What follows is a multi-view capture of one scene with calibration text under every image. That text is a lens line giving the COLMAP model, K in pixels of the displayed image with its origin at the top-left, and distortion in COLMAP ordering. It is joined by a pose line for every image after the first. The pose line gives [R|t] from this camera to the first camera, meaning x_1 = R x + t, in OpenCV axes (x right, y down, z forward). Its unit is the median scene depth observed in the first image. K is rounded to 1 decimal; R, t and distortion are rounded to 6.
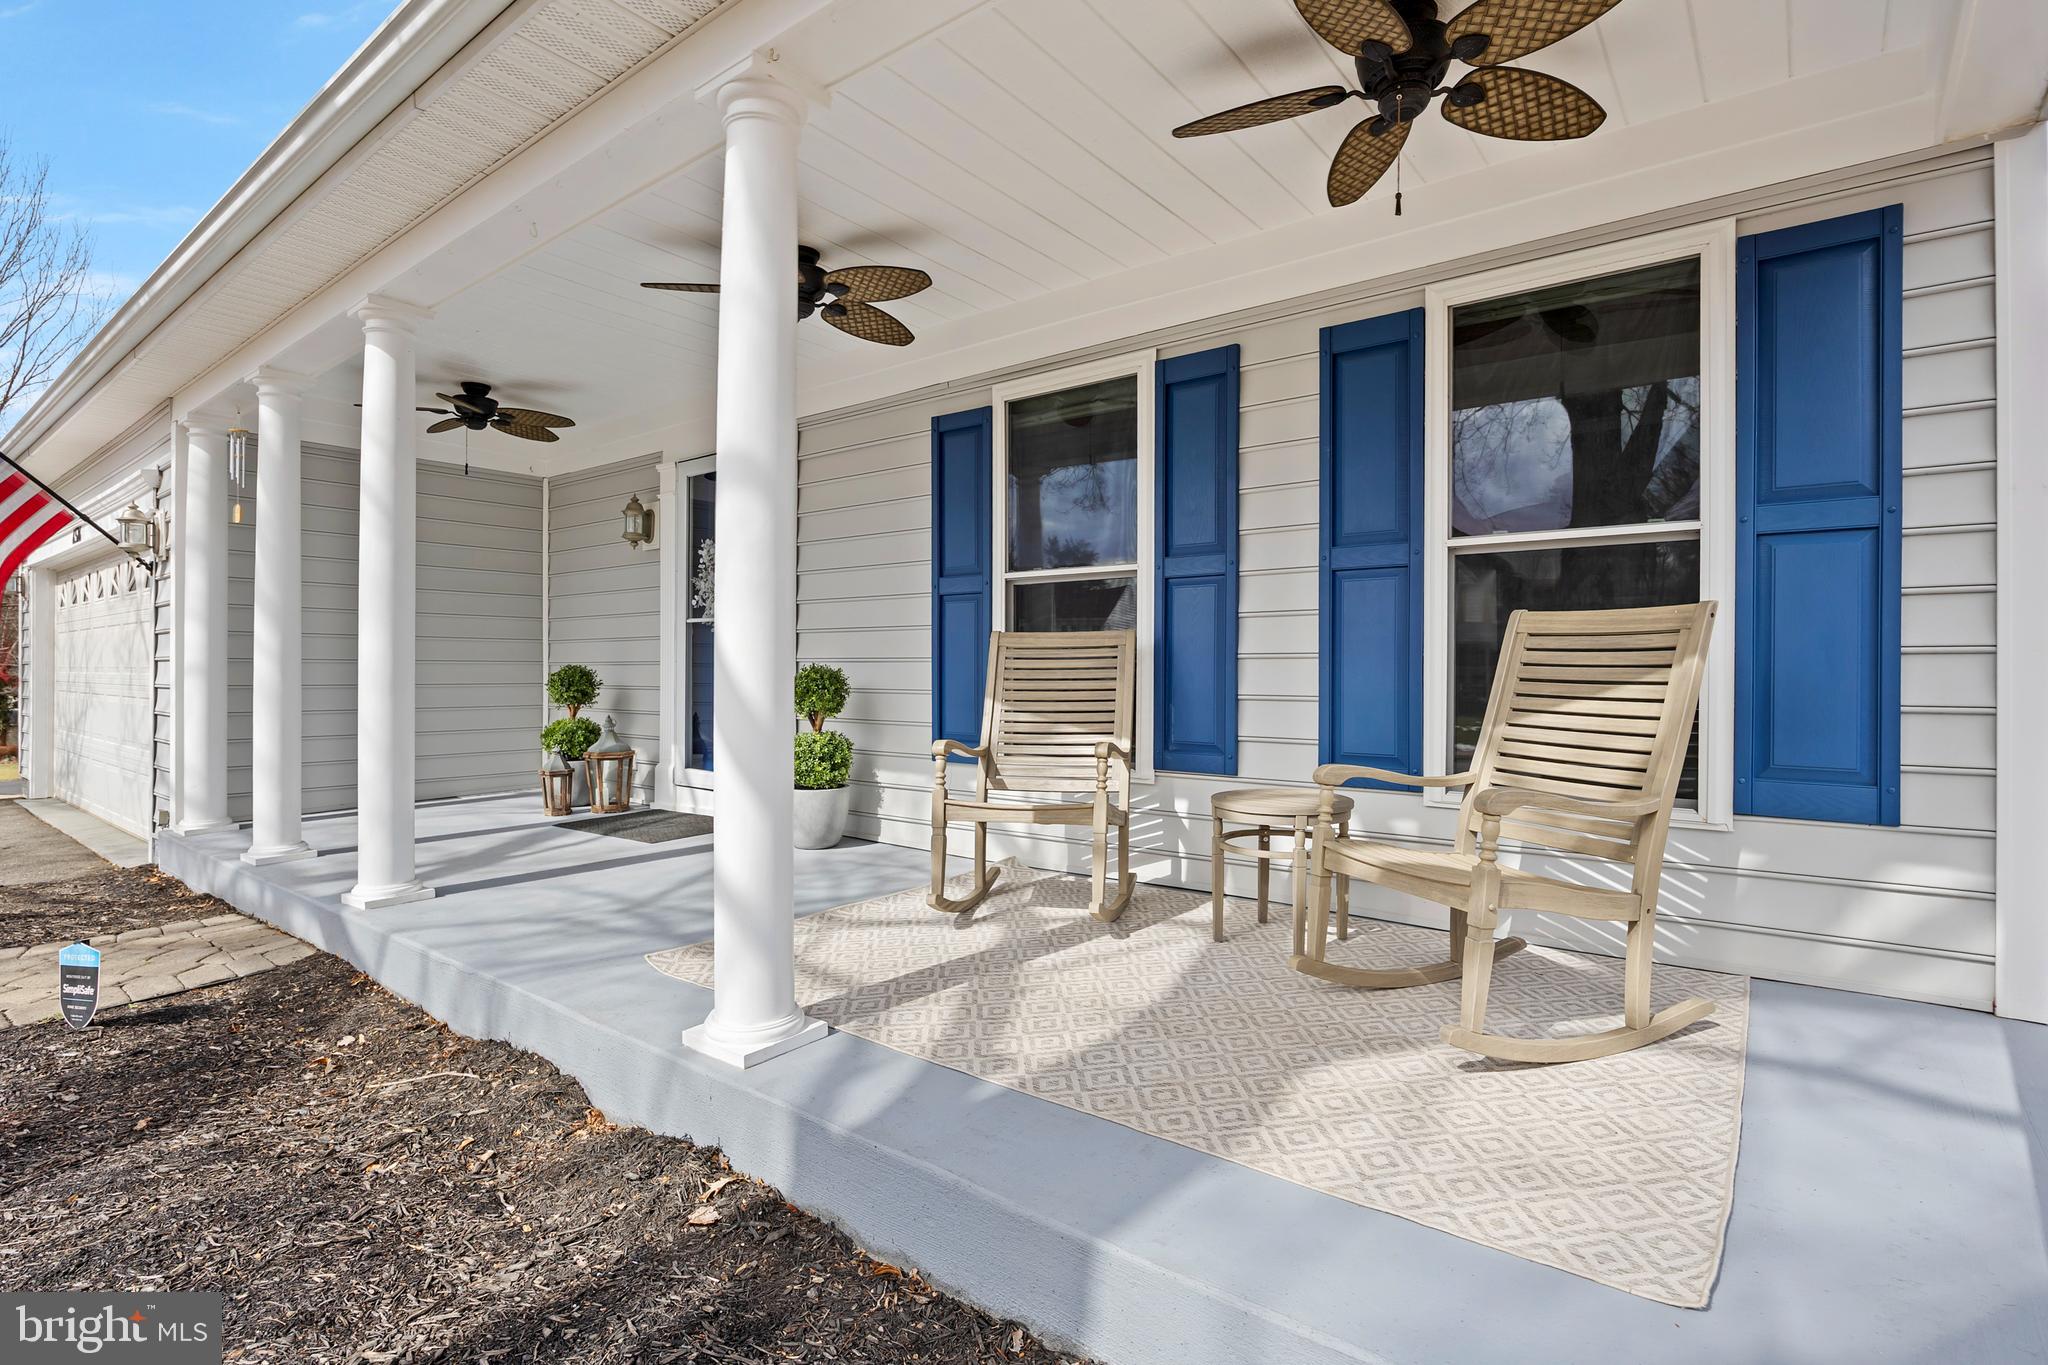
lens RADIAL K [[1005.4, 0, 1033.9], [0, 1005.4, 666.0], [0, 0, 1]] dist [0.001534, -0.000288]
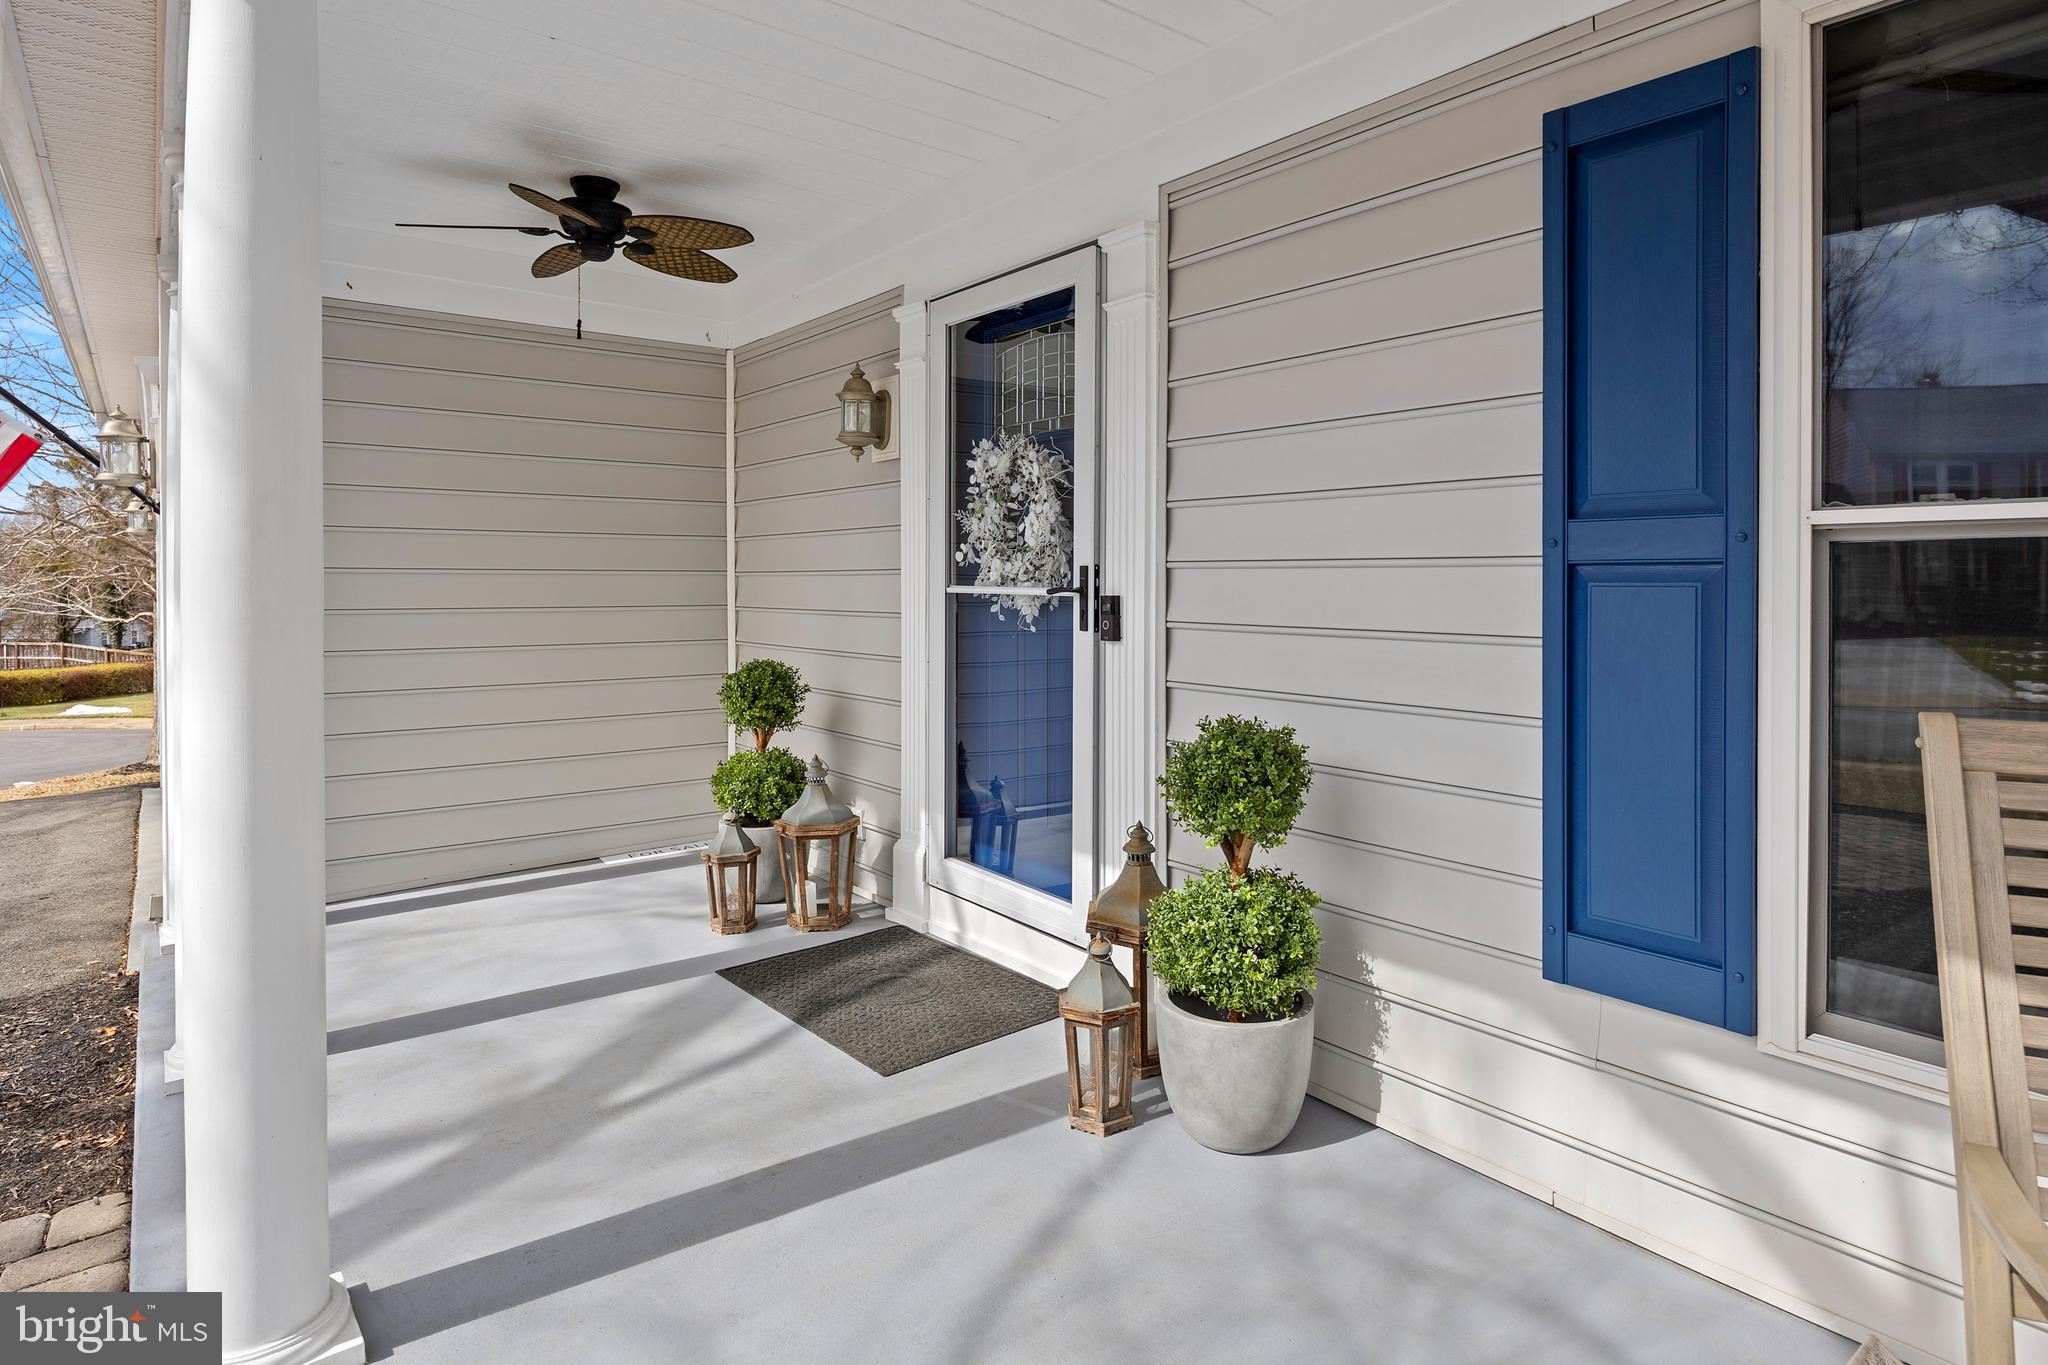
lens RADIAL K [[1165.0, 0, 1036.4], [0, 1165.0, 596.7], [0, 0, 1]] dist [-0.001157, -0.000693]
pose [[0.971134, 0.002003, -0.238527, -0.147519], [0.001882, 0.999869, 0.016055, -0.051699], [0.238528, -0.016041, 0.971003, 0.398740]]
